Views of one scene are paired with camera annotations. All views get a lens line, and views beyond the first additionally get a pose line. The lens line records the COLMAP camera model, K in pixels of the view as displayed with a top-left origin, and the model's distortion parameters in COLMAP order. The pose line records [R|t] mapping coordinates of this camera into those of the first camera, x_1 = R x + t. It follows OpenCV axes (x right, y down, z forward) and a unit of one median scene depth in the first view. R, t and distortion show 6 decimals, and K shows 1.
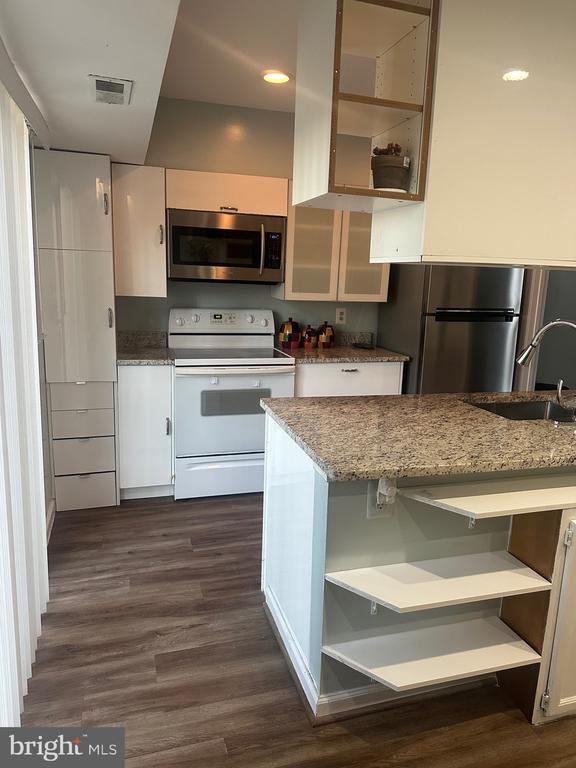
lens RADIAL K [[536.5, 0, 288.4], [0, 536.5, 389.4], [0, 0, 1]] dist [0.063275, -0.006132]
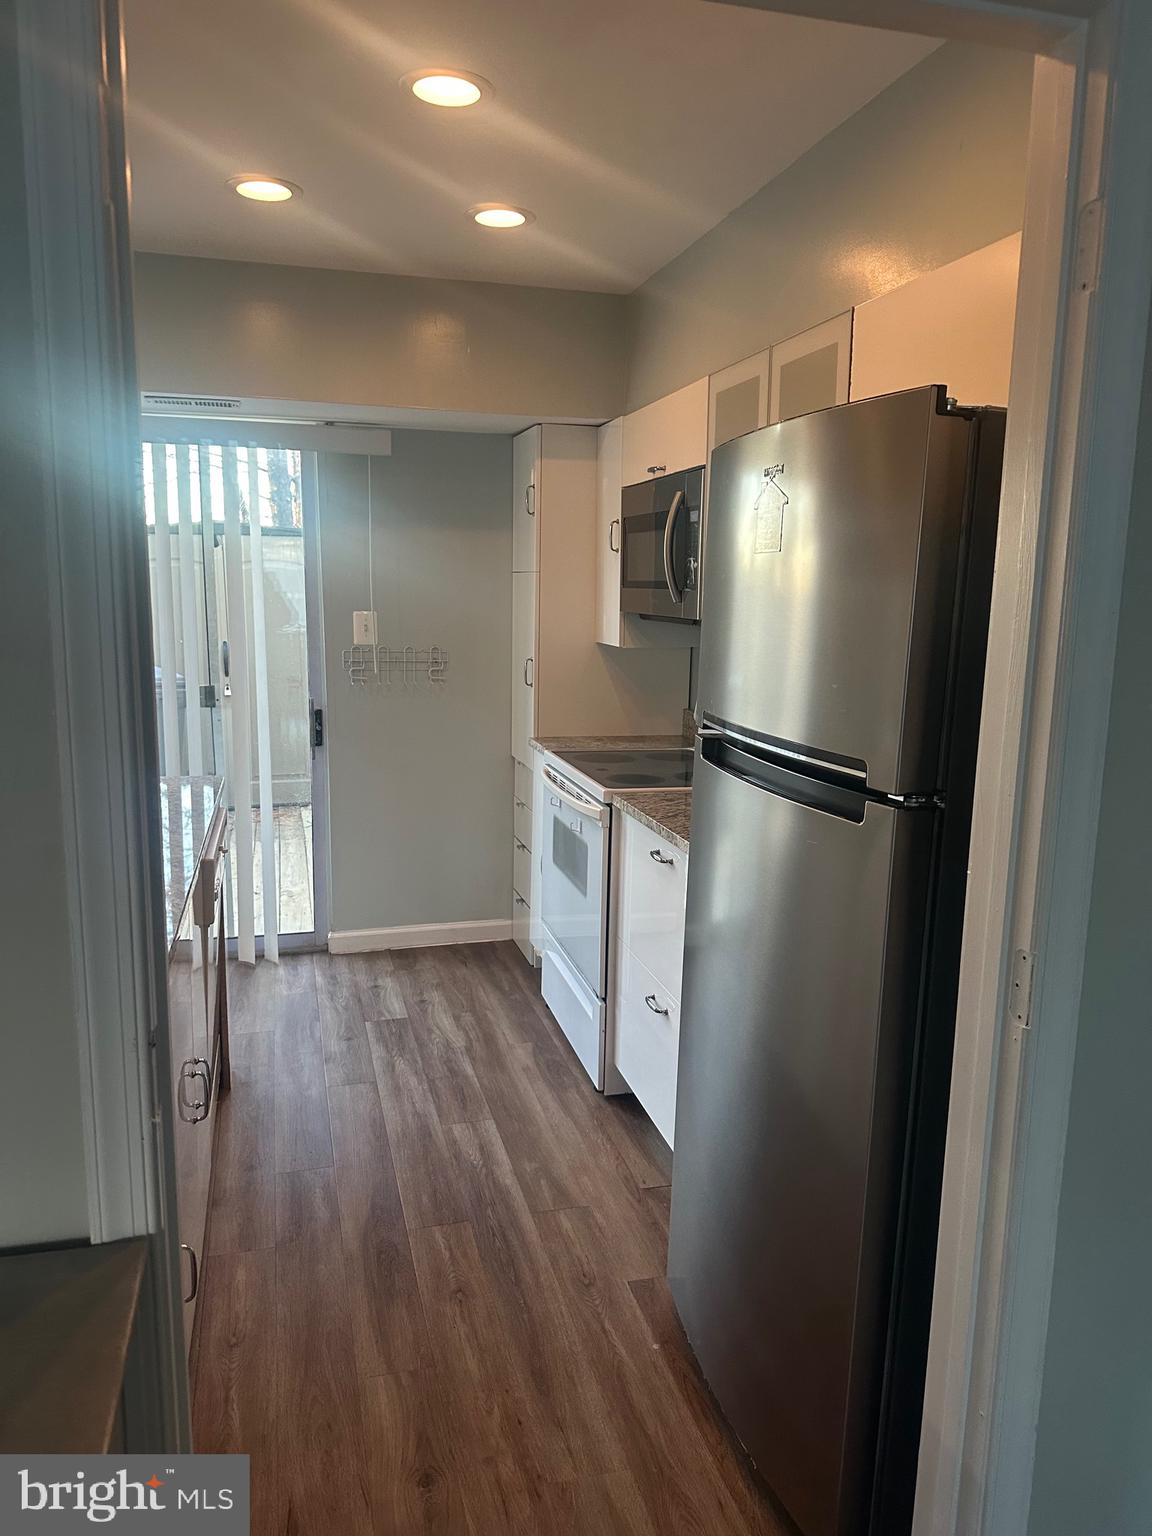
lens RADIAL K [[1072.9, 0, 577.4], [0, 1072.9, 764.9], [0, 0, 1]] dist [0.063275, -0.006132]
pose [[-0.023789, 0.134535, -0.990623, 0.955223], [-0.220637, 0.965763, 0.136457, -0.208648], [0.975066, 0.221815, 0.006709, 1.058987]]
